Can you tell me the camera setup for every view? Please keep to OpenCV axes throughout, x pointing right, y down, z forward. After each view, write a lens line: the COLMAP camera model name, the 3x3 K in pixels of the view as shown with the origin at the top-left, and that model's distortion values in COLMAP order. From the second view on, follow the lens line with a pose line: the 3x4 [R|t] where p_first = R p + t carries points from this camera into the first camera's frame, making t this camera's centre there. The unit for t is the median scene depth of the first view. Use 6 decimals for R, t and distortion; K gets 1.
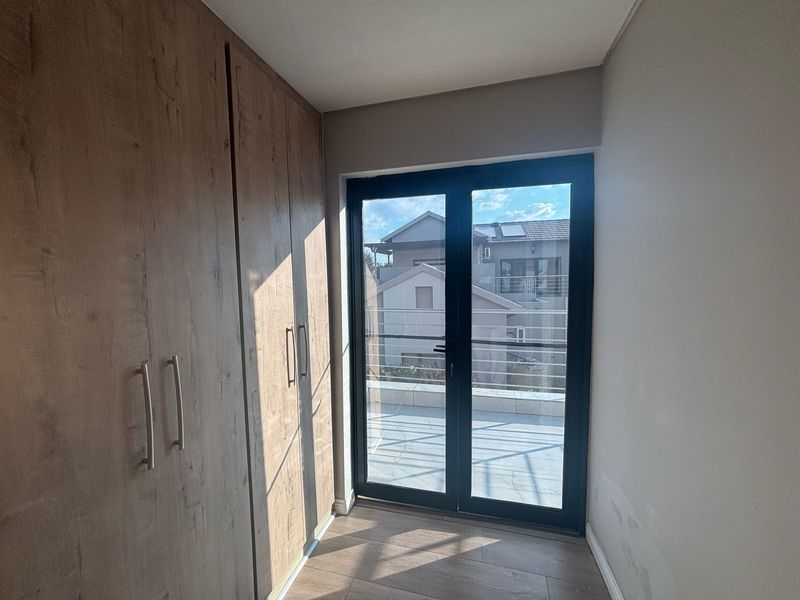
lens RADIAL K [[325.6, 0, 401.4], [0, 325.6, 300.4], [0, 0, 1]] dist [0.000216, 0.000170]
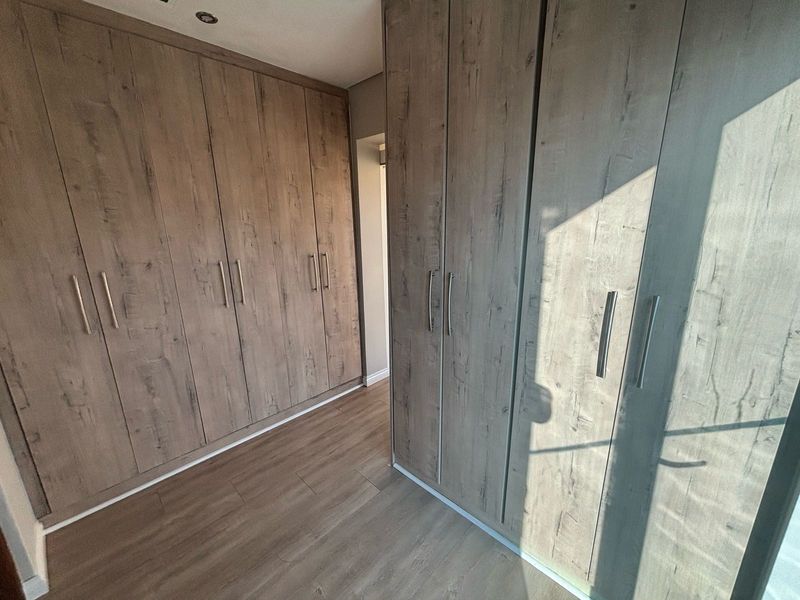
lens RADIAL K [[325.6, 0, 399.8], [0, 325.6, 299.2], [0, 0, 1]] dist [0.000216, 0.000170]
pose [[-0.495994, 0.239539, -0.834633, 0.459466], [-0.023530, 0.957136, 0.288680, -0.090906], [0.868007, 0.162823, -0.469097, 1.053579]]
